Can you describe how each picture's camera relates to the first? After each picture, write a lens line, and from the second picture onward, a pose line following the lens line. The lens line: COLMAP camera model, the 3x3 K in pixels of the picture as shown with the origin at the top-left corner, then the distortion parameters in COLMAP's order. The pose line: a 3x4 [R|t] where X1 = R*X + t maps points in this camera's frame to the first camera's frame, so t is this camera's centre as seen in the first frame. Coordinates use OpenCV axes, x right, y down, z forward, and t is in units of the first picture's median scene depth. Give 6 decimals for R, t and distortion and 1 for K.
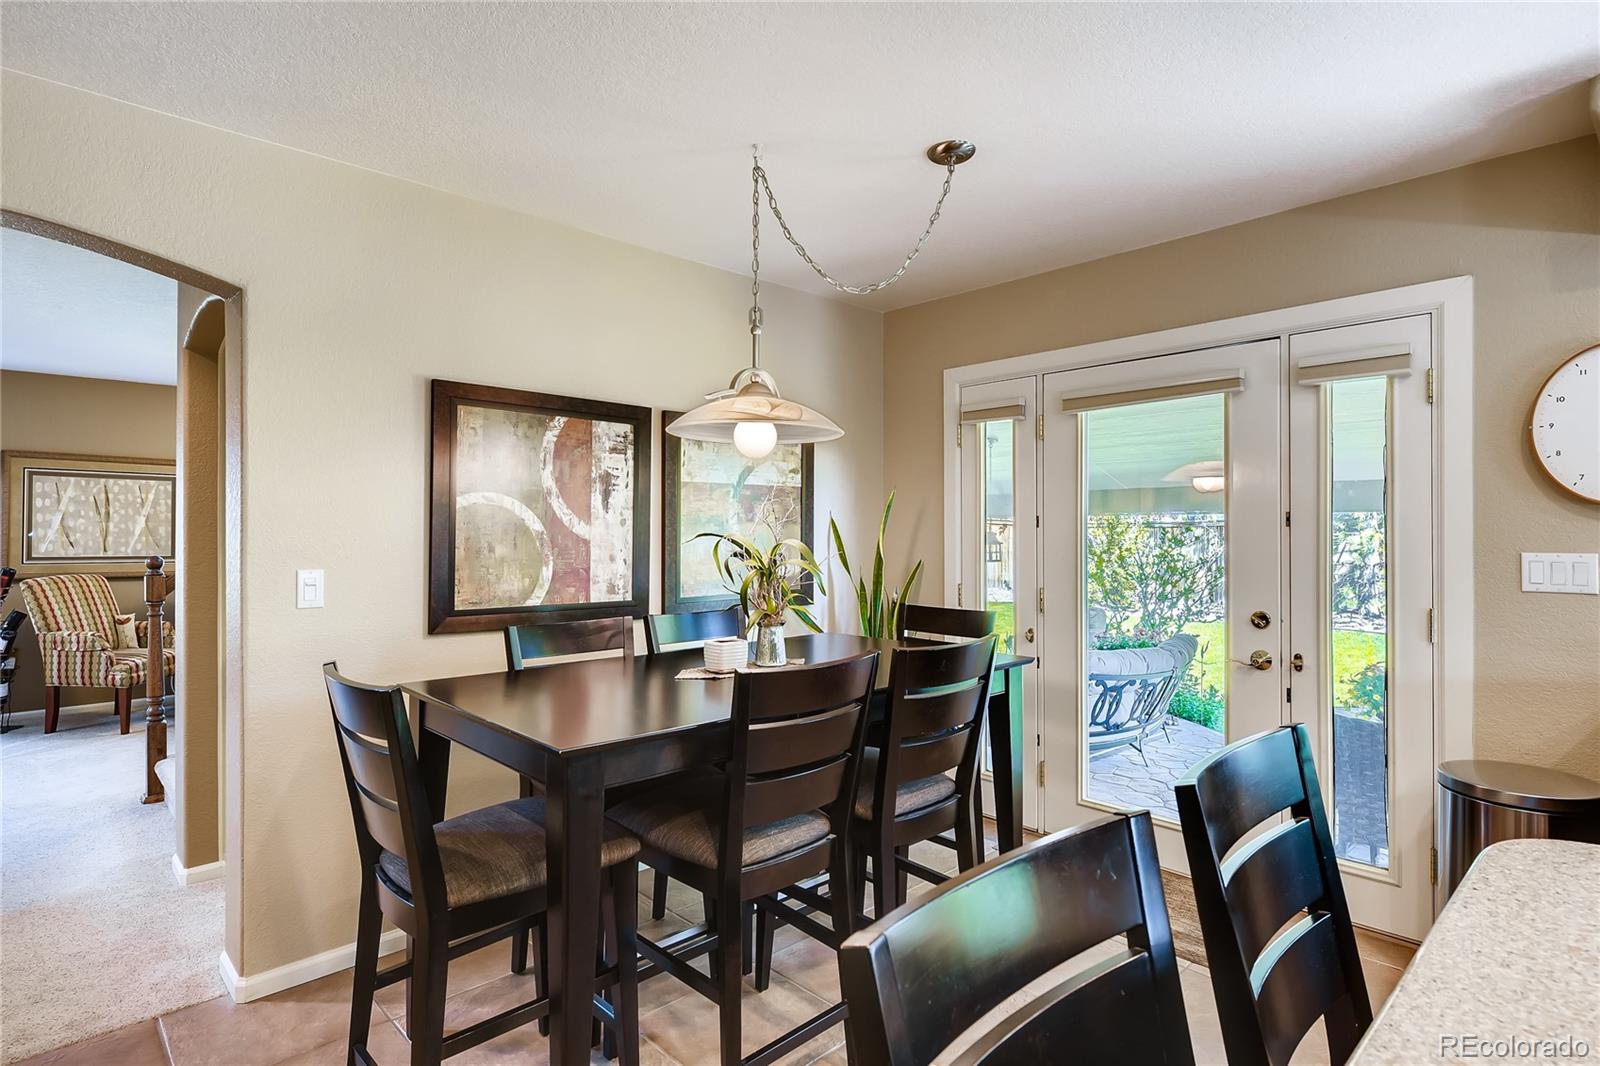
lens RADIAL K [[824.8, 0, 796.6], [0, 824.8, 528.0], [0, 0, 1]] dist [0.010317, -0.001732]
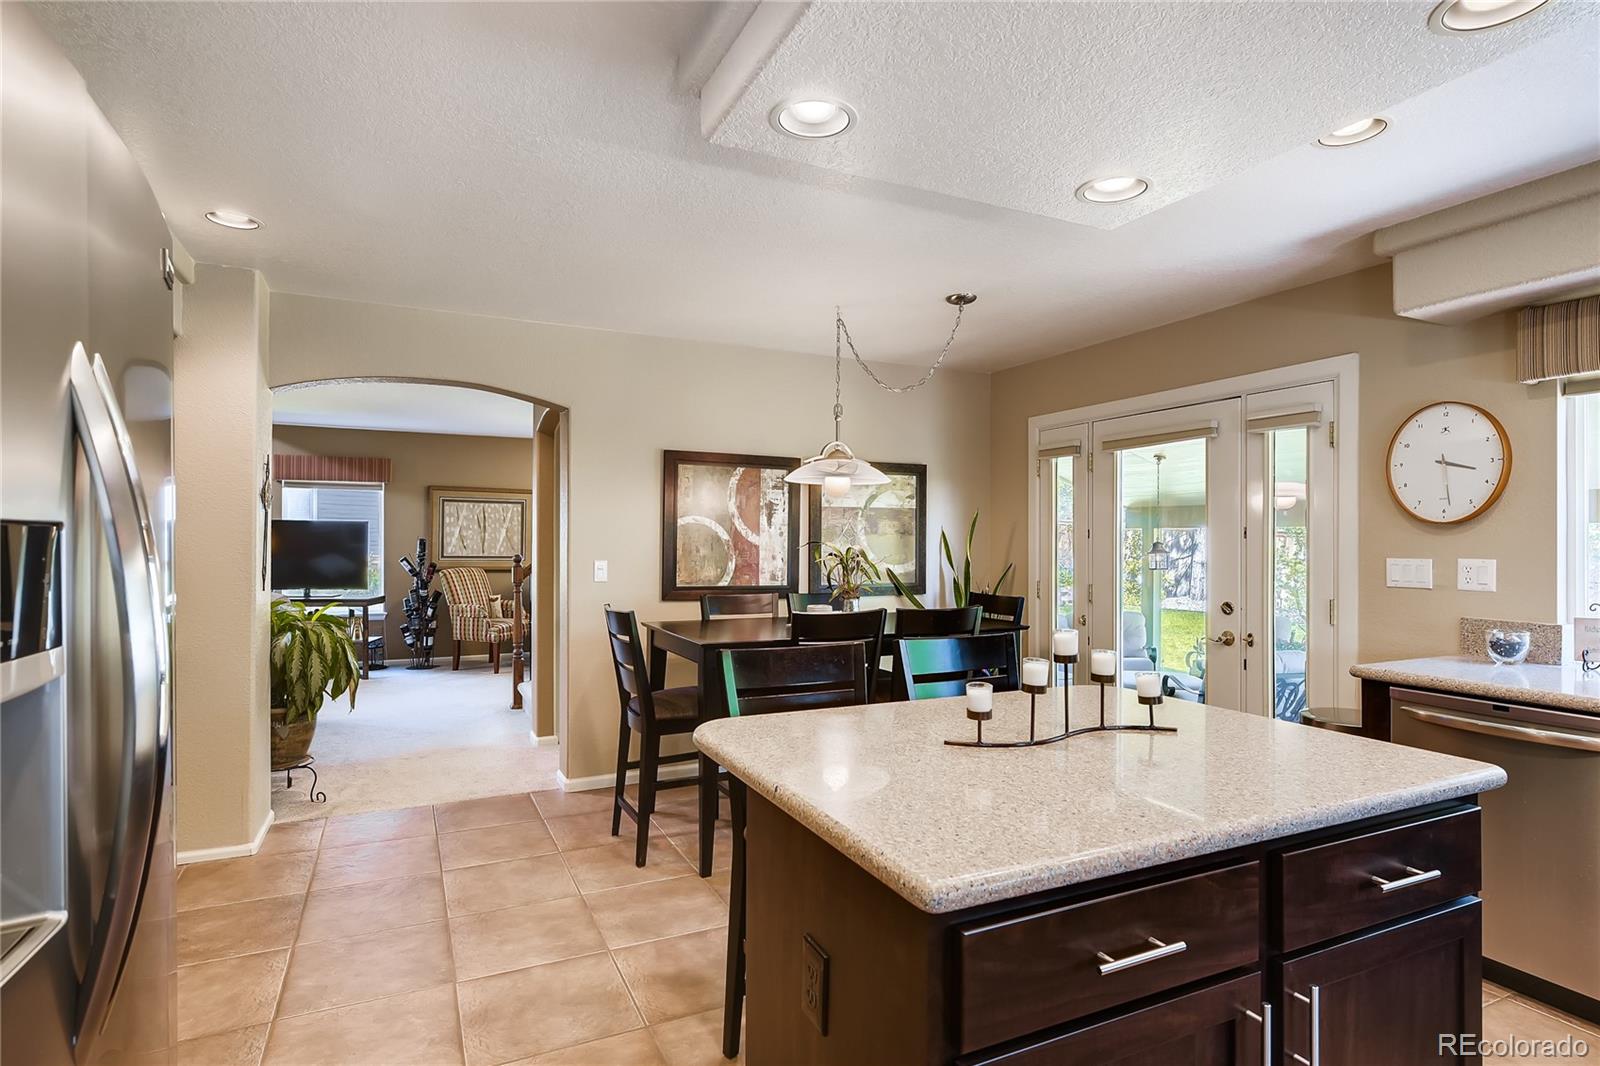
lens RADIAL K [[824.8, 0, 800.1], [0, 824.8, 537.8], [0, 0, 1]] dist [0.010317, -0.001732]
pose [[0.953636, 0.003052, -0.300946, 0.293642], [-0.002969, 0.999995, 0.000730, -0.001355], [0.300946, 0.000197, 0.953641, -0.464941]]
